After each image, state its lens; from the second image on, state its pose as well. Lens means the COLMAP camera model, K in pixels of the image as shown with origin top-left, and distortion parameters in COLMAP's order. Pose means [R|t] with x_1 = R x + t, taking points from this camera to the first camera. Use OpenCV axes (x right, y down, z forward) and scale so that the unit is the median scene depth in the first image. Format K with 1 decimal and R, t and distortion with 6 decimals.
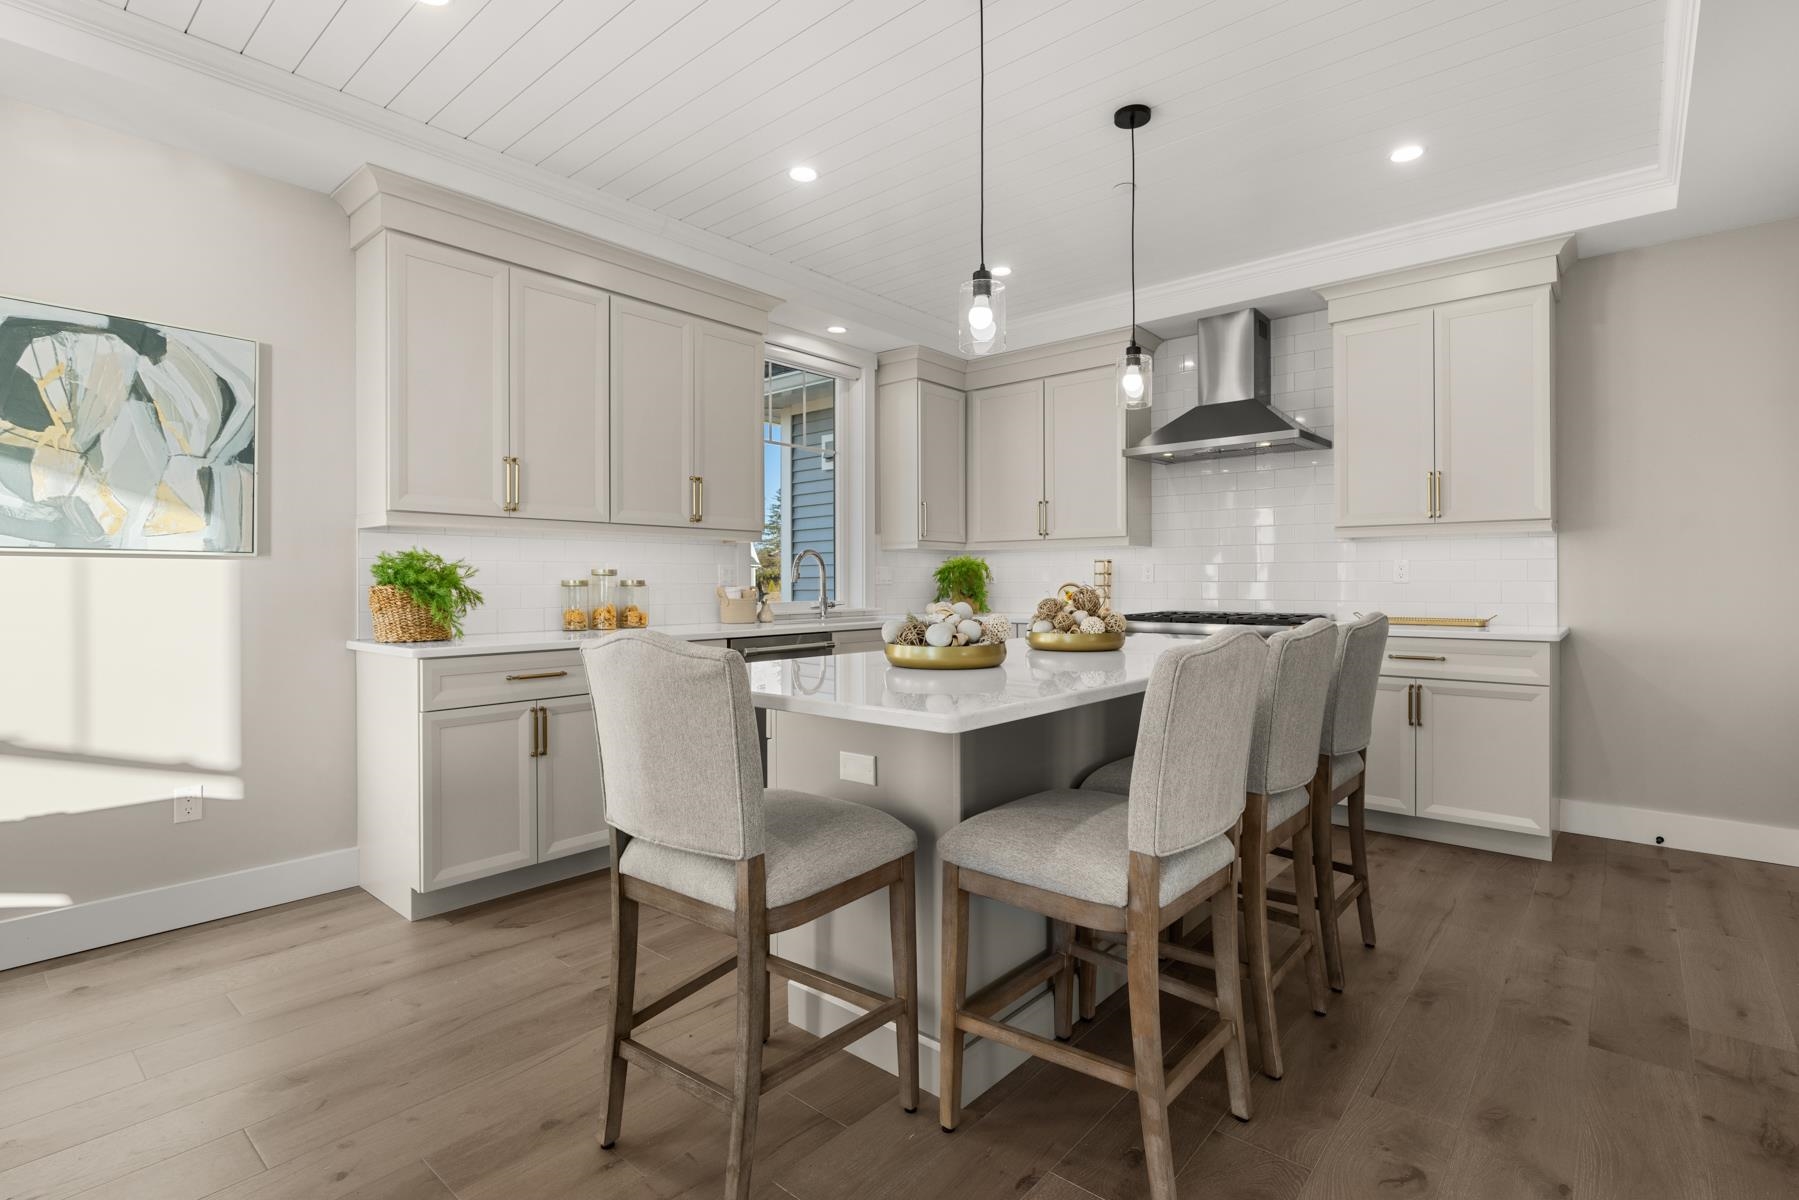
lens RADIAL K [[860.1, 0, 907.3], [0, 860.1, 583.9], [0, 0, 1]] dist [0.008953, -0.001328]
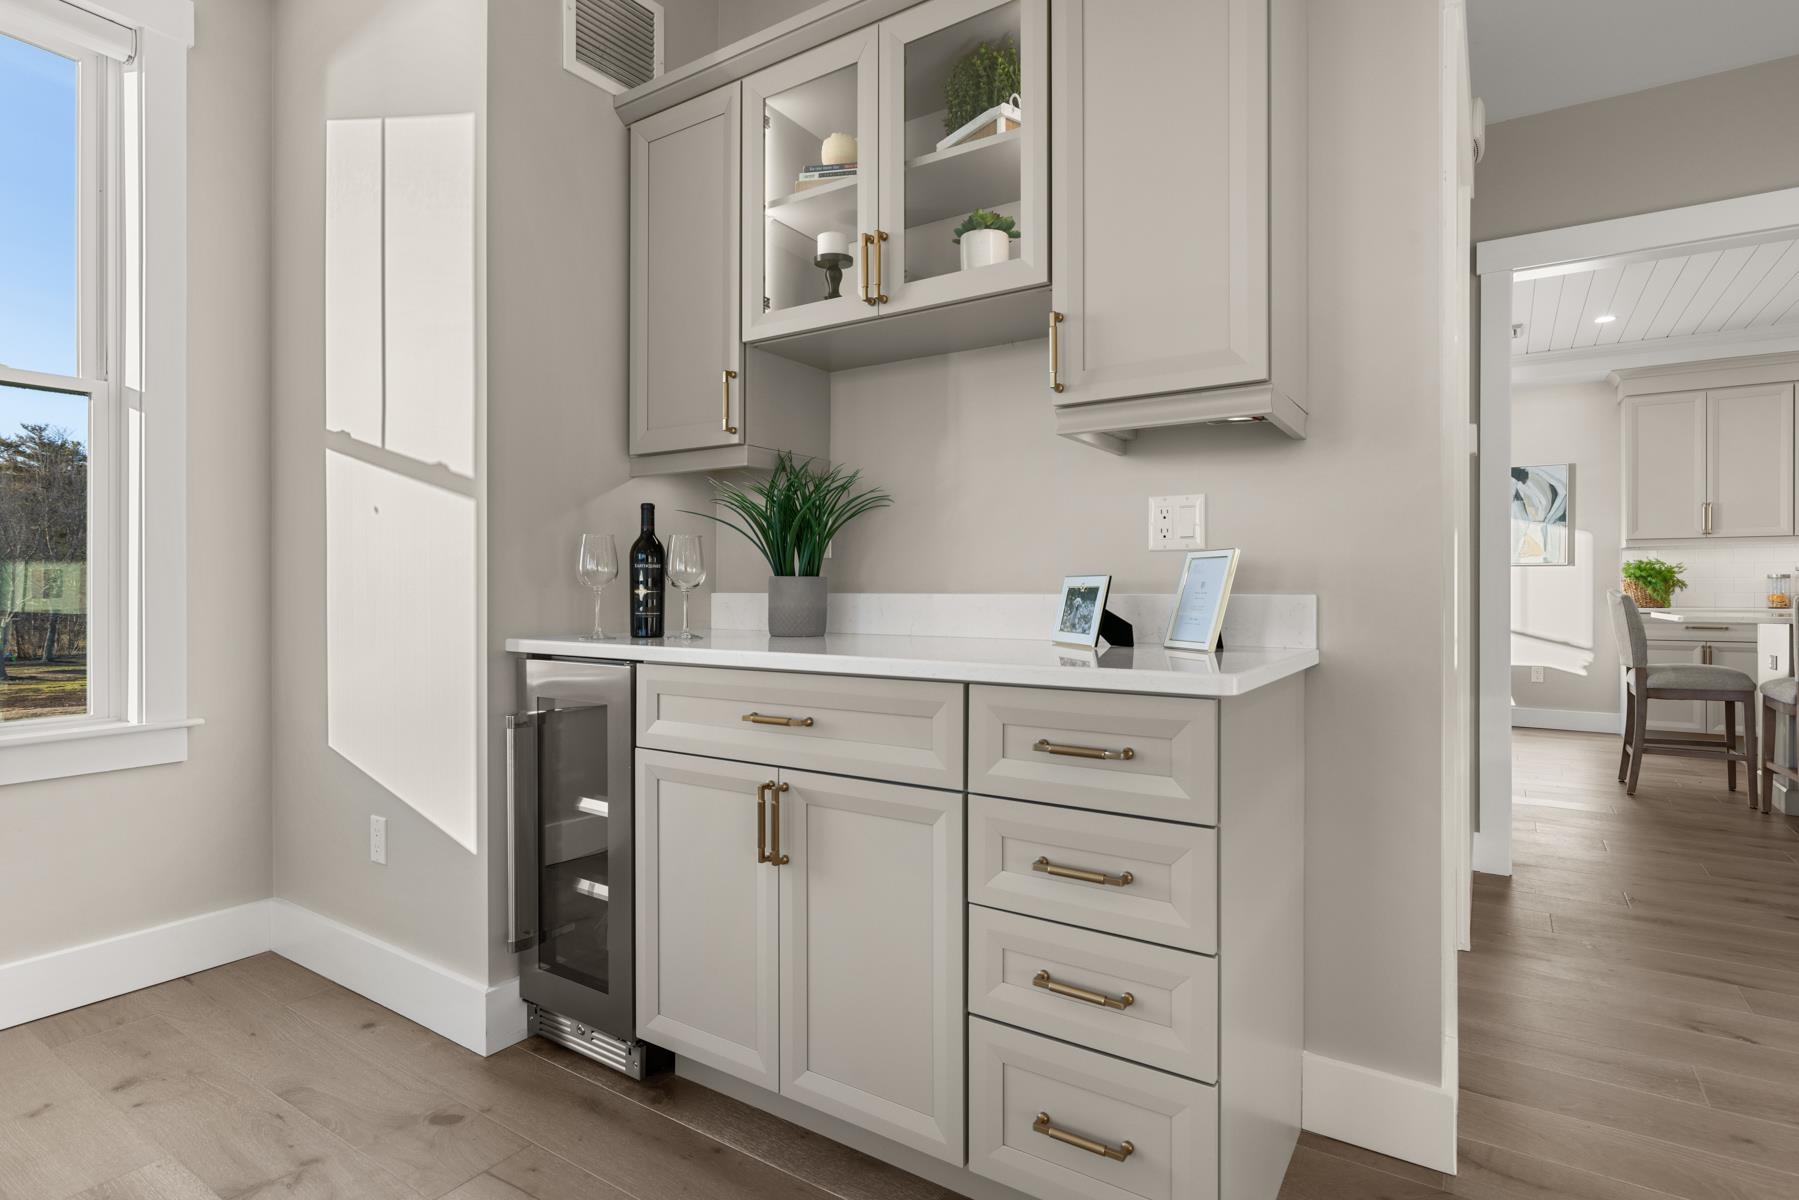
lens RADIAL K [[896.1, 0, 901.7], [0, 896.1, 589.7], [0, 0, 1]] dist [-0.015928, 0.000868]
pose [[0.123759, -0.001806, -0.992311, 1.218096], [-0.003076, 0.999993, -0.002203, 0.038954], [0.992308, 0.003326, 0.123753, -0.898628]]
